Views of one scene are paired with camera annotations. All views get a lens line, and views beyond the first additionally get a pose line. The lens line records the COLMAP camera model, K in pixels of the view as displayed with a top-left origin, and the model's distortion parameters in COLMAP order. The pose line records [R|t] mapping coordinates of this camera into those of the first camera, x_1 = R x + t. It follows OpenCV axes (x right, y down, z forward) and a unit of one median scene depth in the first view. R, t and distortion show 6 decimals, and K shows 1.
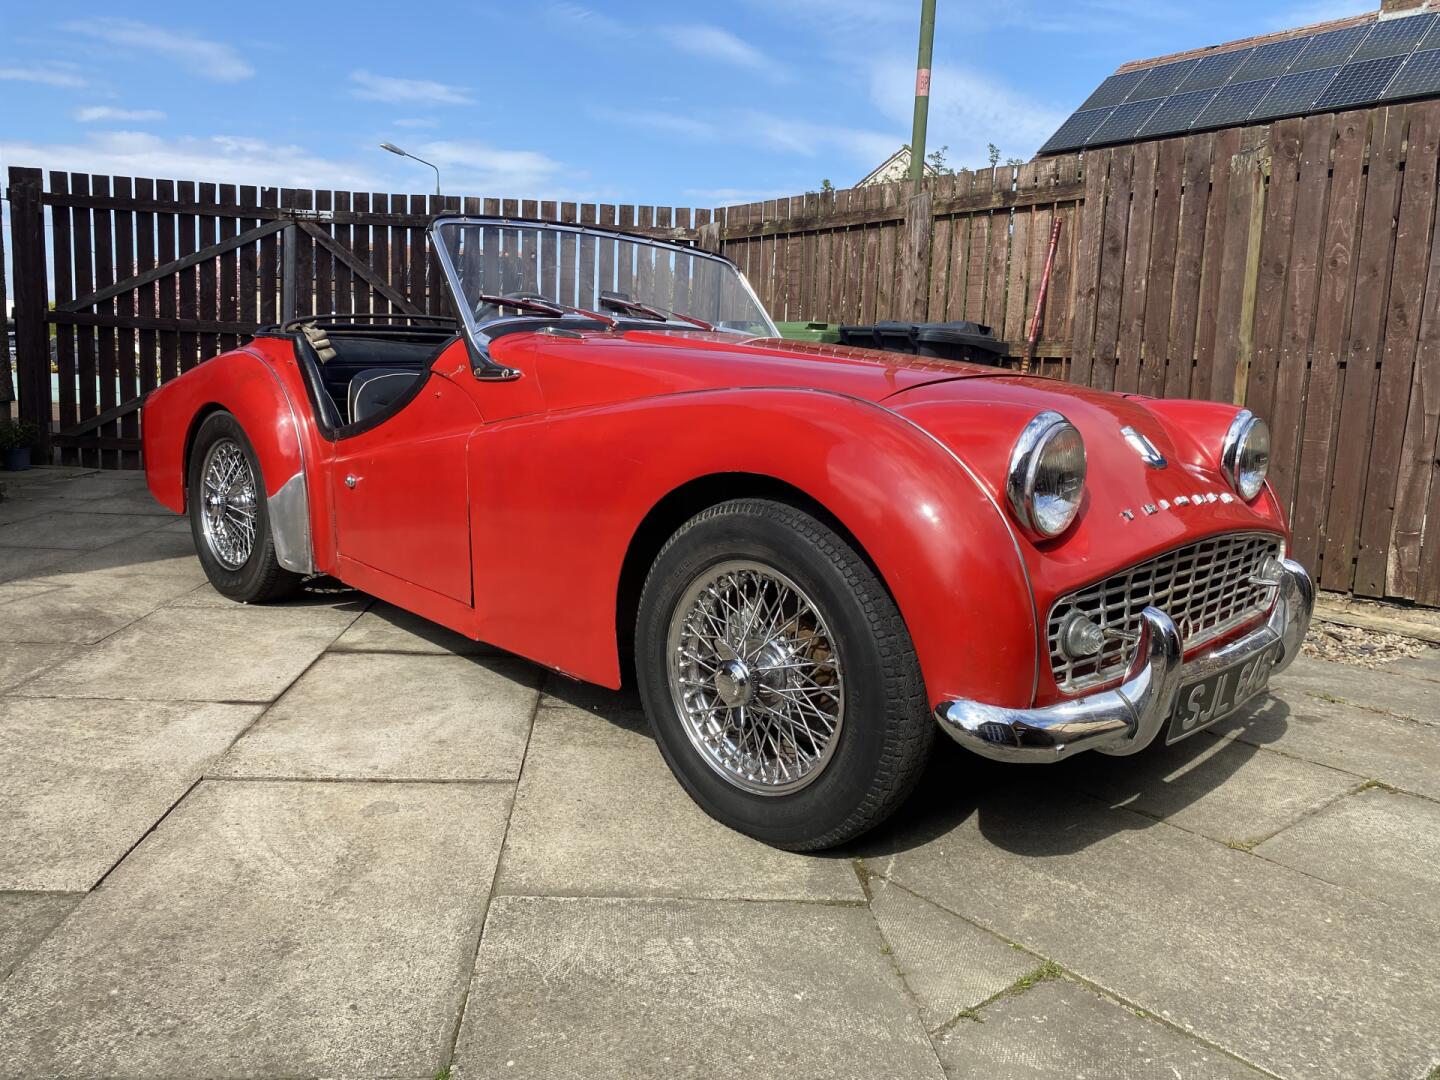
lens RADIAL K [[1107.1, 0, 719.2], [0, 1107.1, 535.4], [0, 0, 1]] dist [0.019296, -0.027352]
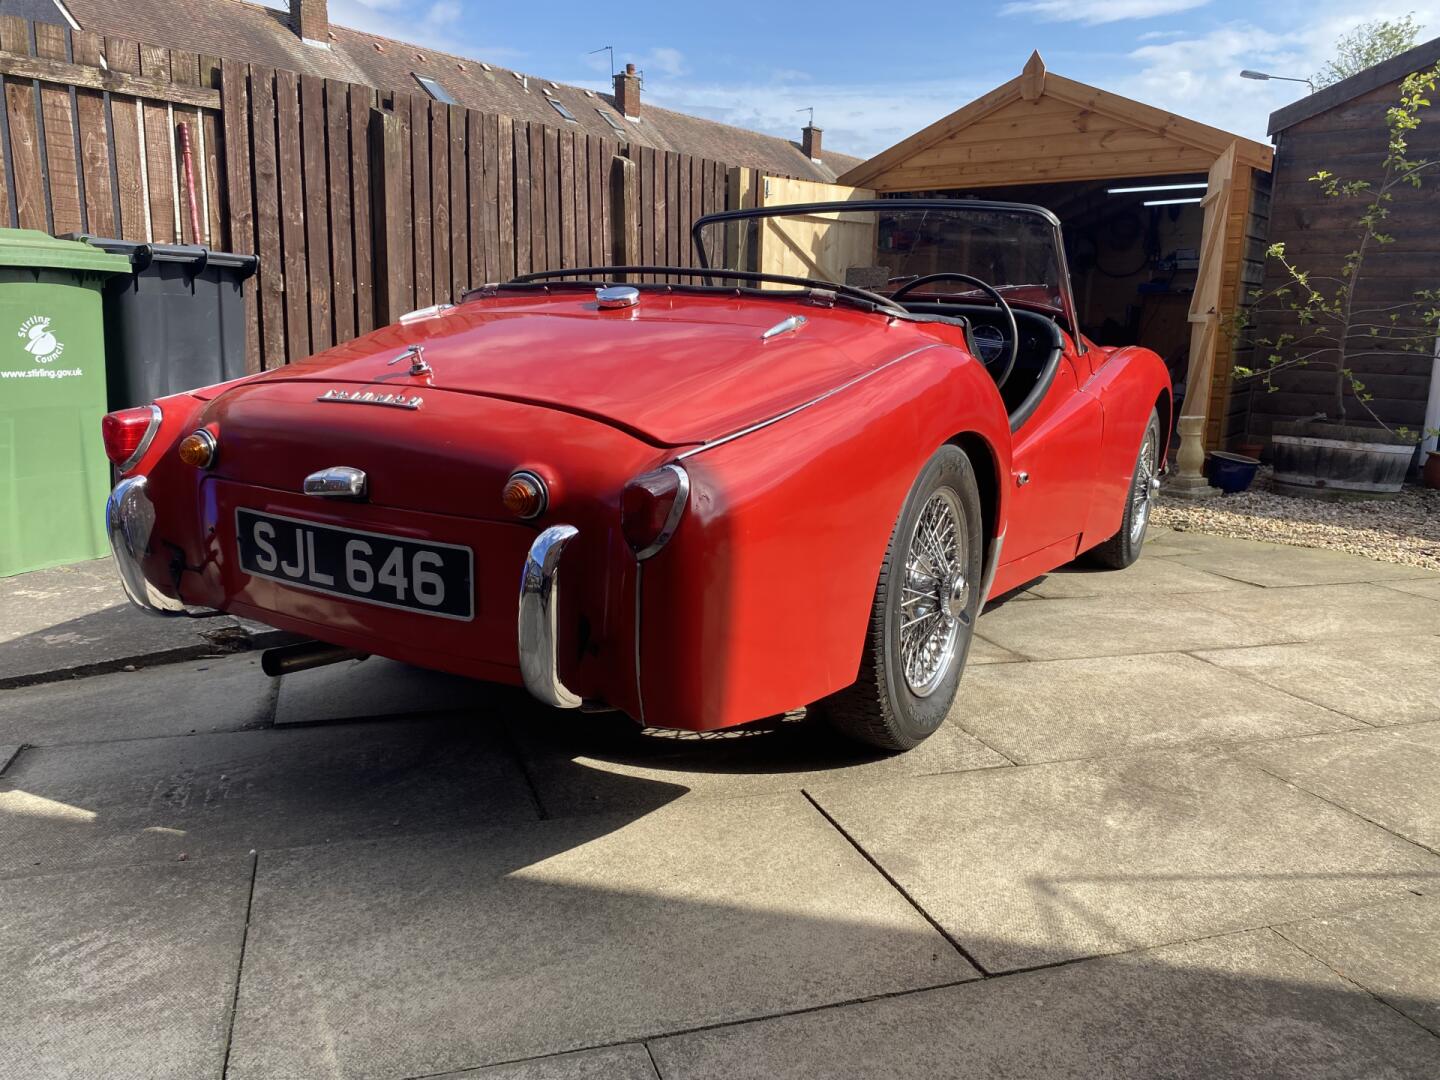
lens RADIAL K [[1107.1, 0, 718.6], [0, 1107.1, 534.6], [0, 0, 1]] dist [0.019296, -0.027352]
pose [[-0.244581, -0.222832, 0.943677, -1.254751], [0.112864, 0.960077, 0.255956, -0.290643], [-0.963038, 0.169109, -0.209667, 1.572641]]
